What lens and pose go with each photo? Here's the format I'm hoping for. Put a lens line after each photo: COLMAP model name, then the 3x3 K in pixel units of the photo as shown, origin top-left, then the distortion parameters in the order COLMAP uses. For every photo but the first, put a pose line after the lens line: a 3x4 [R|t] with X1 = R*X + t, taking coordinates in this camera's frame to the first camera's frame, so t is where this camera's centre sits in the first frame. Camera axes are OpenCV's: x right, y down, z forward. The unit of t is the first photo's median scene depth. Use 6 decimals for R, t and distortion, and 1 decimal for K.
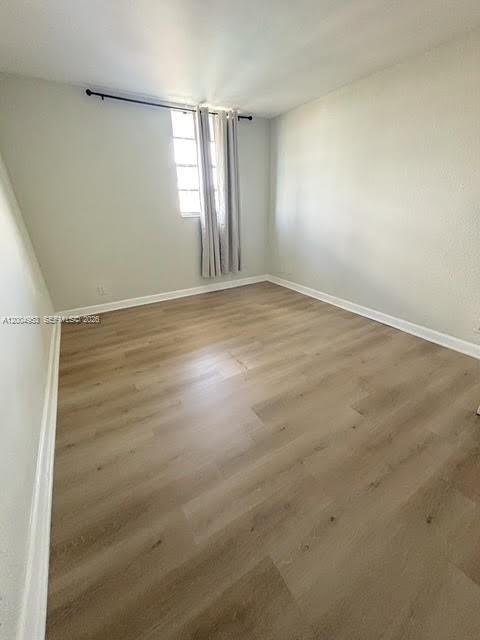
lens RADIAL K [[262.0, 0, 242.8], [0, 262.0, 319.6], [0, 0, 1]] dist [-0.000451, 0.000172]
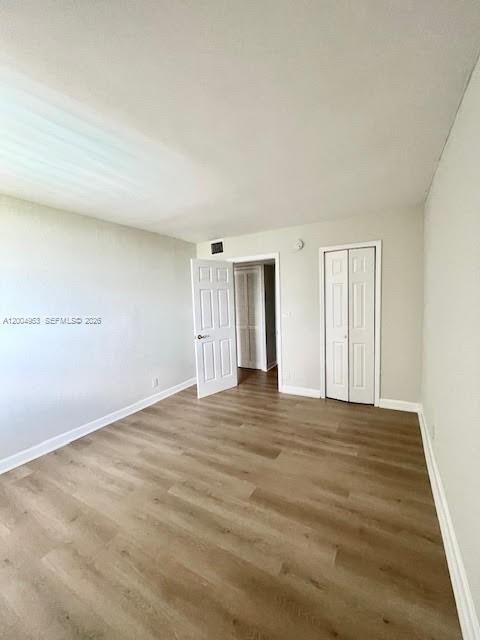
lens RADIAL K [[262.0, 0, 240.5], [0, 262.0, 320.4], [0, 0, 1]] dist [-0.000451, 0.000172]
pose [[-0.473287, -0.036903, 0.880135, -0.767118], [0.403535, 0.879043, 0.253856, -0.505420], [-0.783044, 0.475312, -0.401148, 1.024195]]
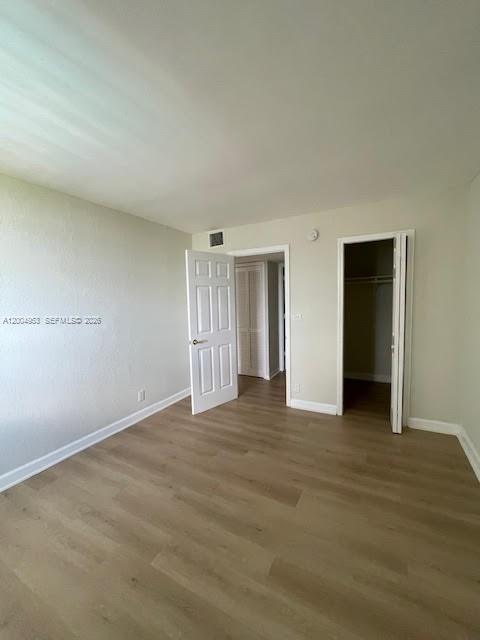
lens RADIAL K [[262.0, 0, 240.5], [0, 262.0, 321.6], [0, 0, 1]] dist [-0.000451, 0.000172]
pose [[-0.494621, -0.038305, 0.868264, -0.533384], [0.387995, 0.884218, 0.260037, -0.467450], [-0.777695, 0.465502, -0.422490, 0.967535]]
